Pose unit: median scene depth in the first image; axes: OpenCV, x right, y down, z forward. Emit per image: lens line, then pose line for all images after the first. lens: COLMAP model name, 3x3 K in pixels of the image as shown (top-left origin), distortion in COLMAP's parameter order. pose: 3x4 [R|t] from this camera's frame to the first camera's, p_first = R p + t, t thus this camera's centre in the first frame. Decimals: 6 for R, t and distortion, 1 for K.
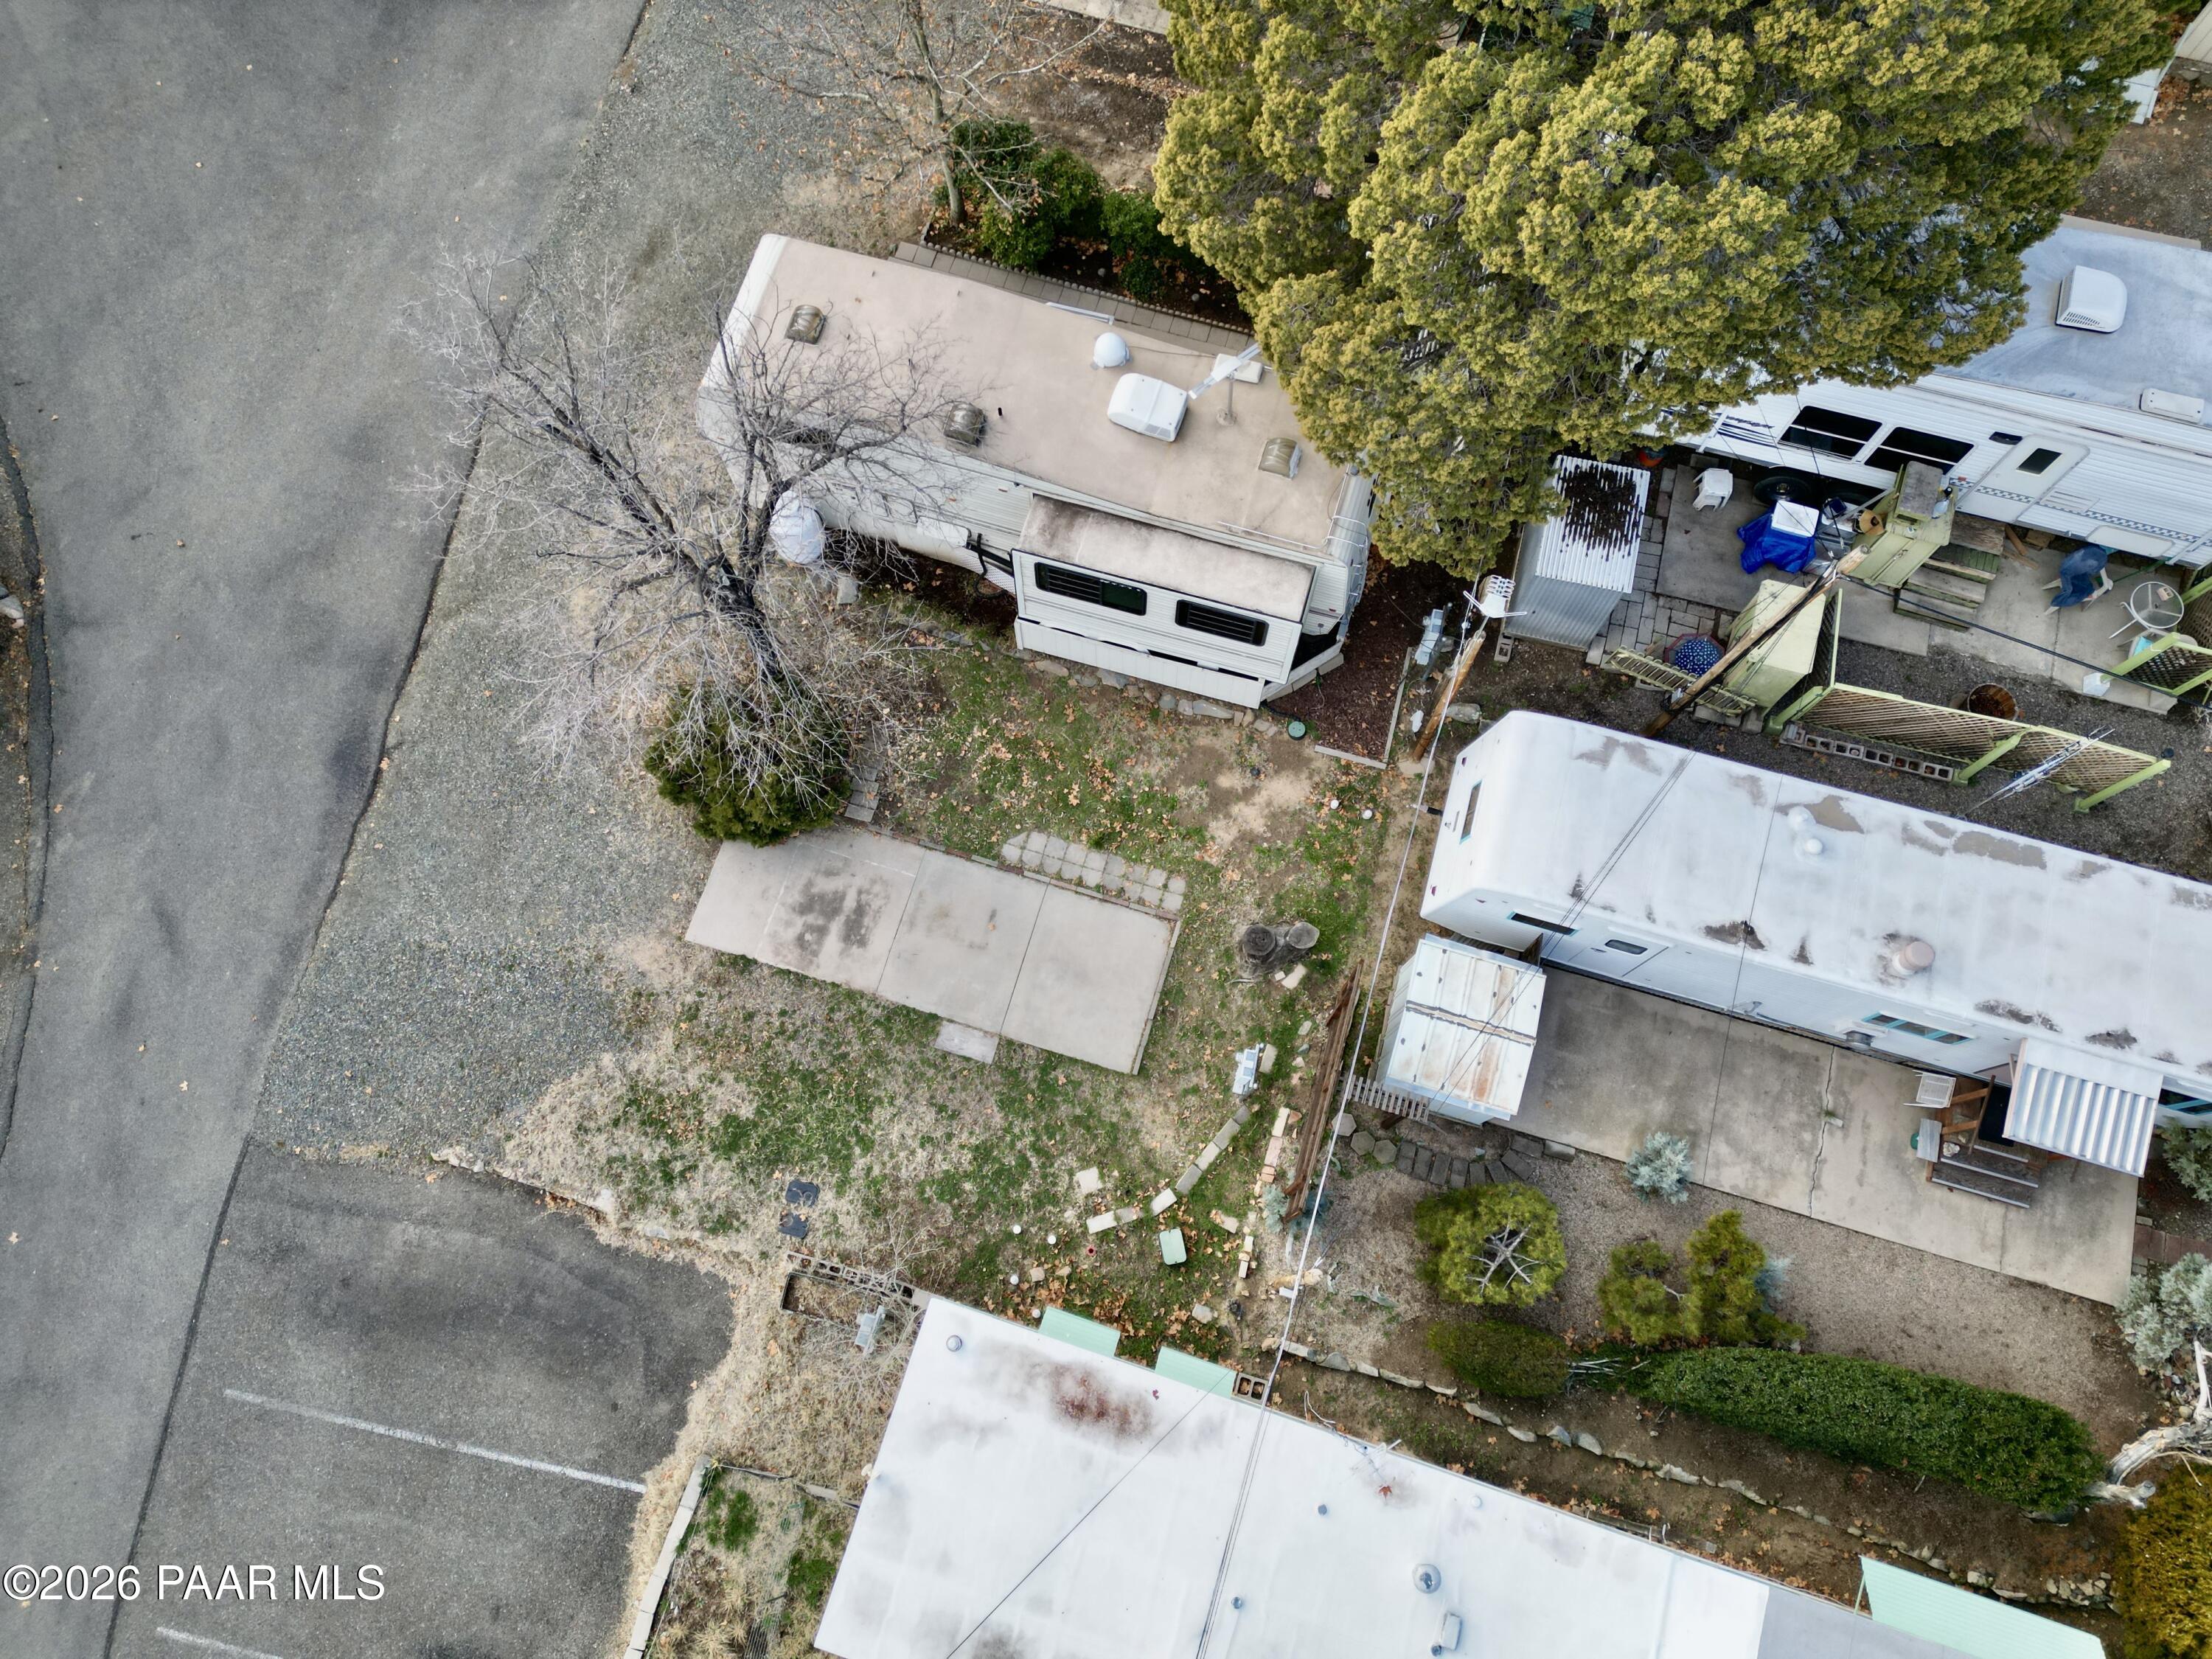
lens RADIAL K [[1532.7, 0, 1106.0], [0, 1532.7, 829.5], [0, 0, 1]] dist [0.077221, -0.073475]
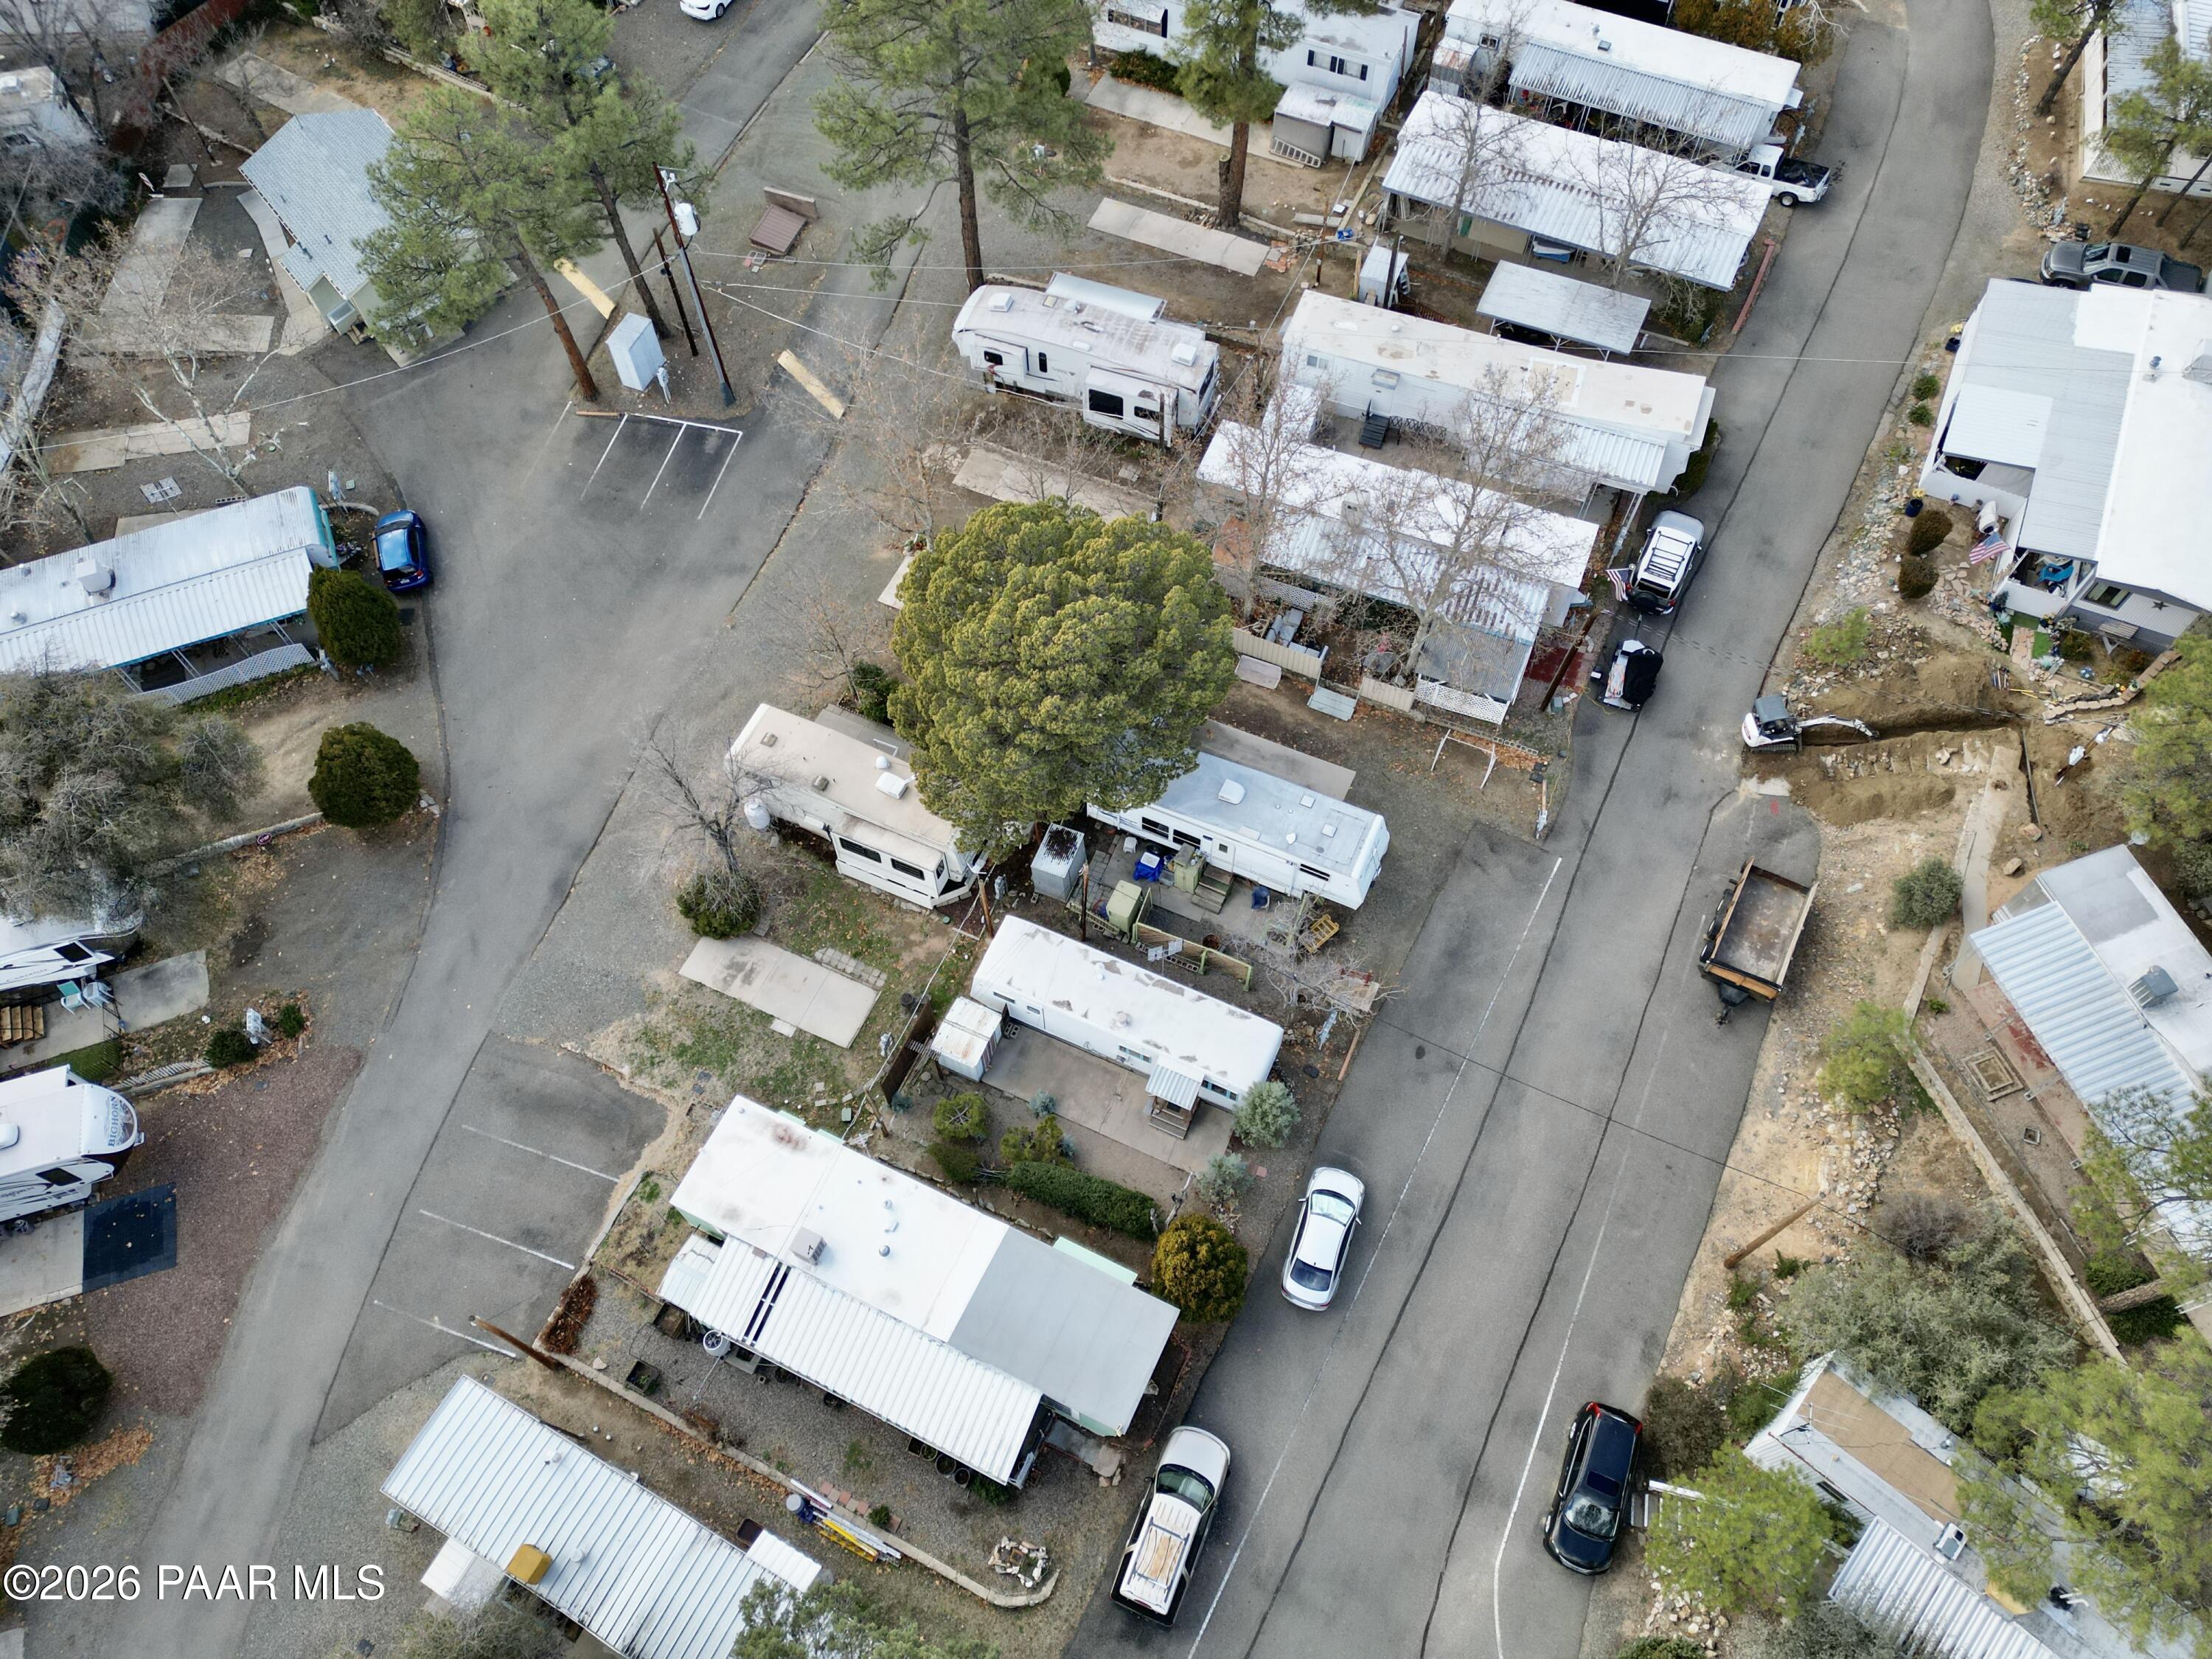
lens RADIAL K [[1577.1, 0, 1105.8], [0, 1577.1, 809.0], [0, 0, 1]] dist [0.083176, -0.086021]
pose [[0.989966, 0.119357, -0.075632, 0.566771], [-0.133183, 0.966994, -0.217223, 0.283524], [0.047209, 0.225116, 0.973188, -1.499571]]
